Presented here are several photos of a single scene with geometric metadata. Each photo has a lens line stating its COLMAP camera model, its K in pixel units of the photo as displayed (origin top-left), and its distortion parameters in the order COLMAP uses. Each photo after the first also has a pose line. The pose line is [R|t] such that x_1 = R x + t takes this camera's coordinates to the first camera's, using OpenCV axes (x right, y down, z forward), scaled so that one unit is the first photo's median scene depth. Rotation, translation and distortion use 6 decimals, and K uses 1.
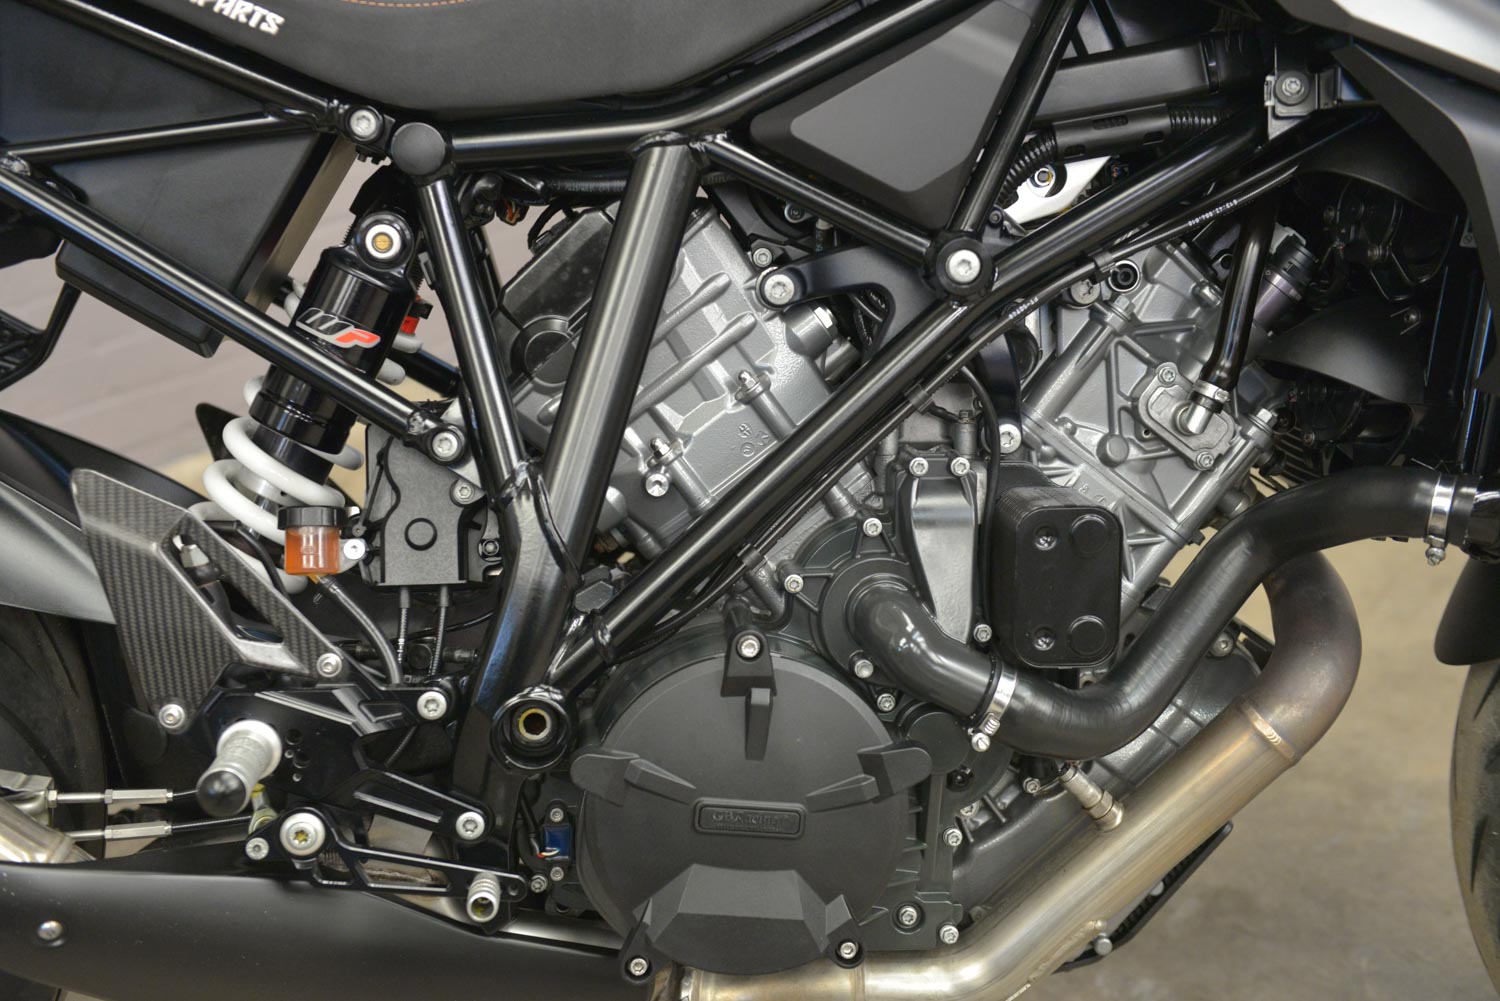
lens RADIAL K [[1953.0, 0, 750.0], [0, 1953.0, 500.5], [0, 0, 1]] dist [0.104485, 0.044233]
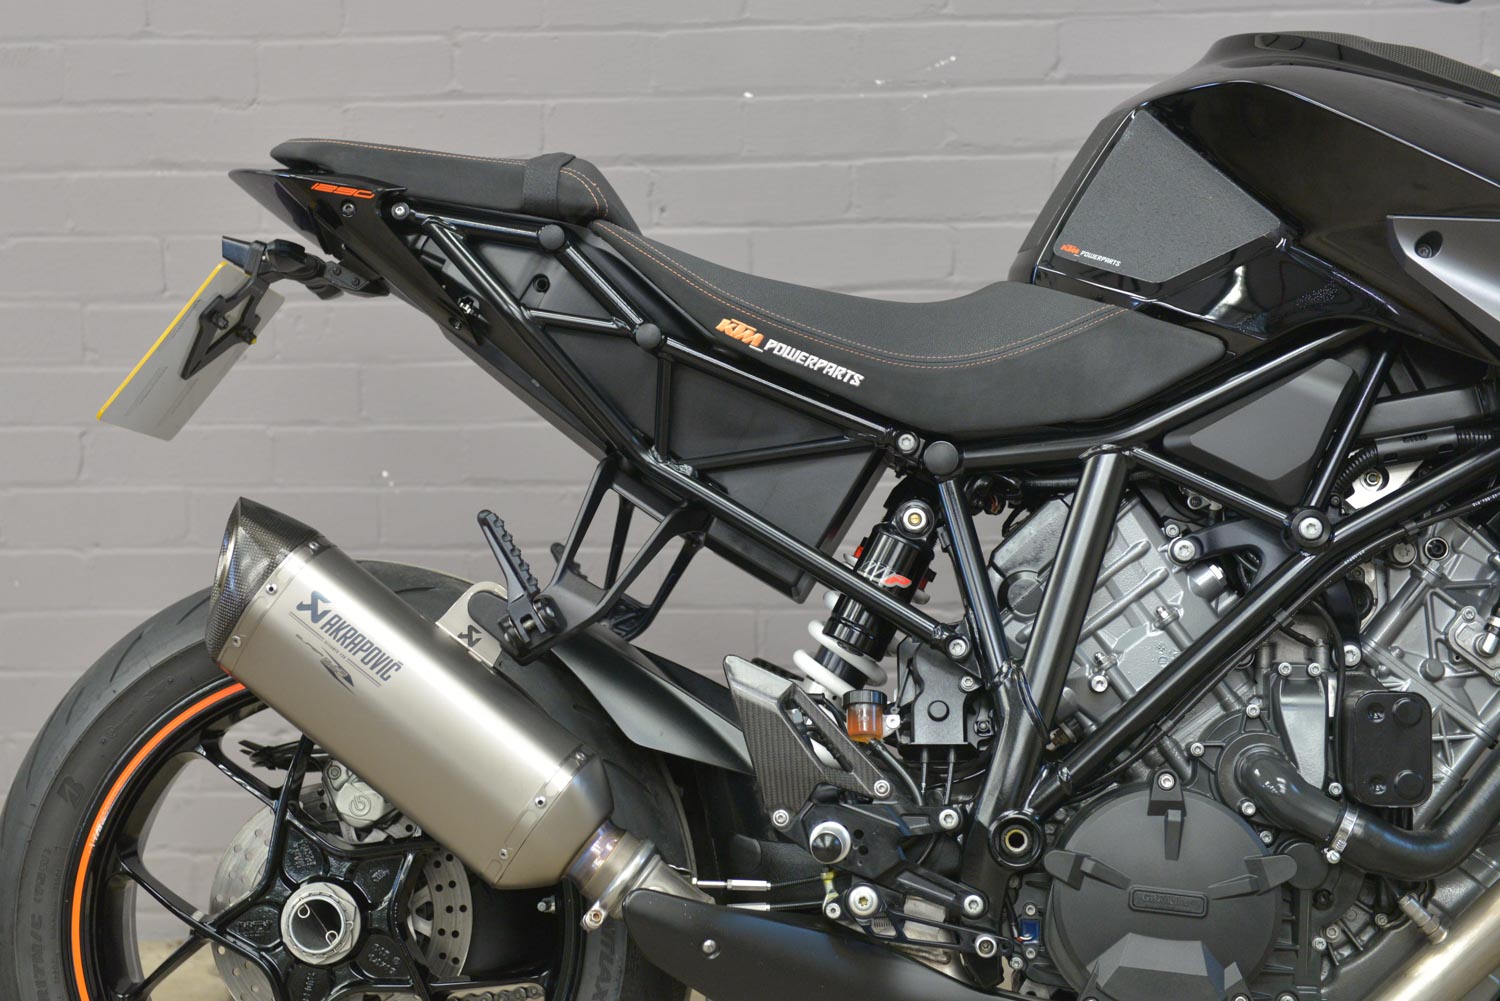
lens RADIAL K [[2703.5, 0, 680.1], [0, 2703.5, 471.4], [0, 0, 1]] dist [0.165437, -0.319038]
pose [[0.985621, -0.006117, -0.168859, -0.013117], [-0.033219, 0.972827, -0.229140, 0.313075], [0.165672, 0.231454, 0.958635, -1.025533]]
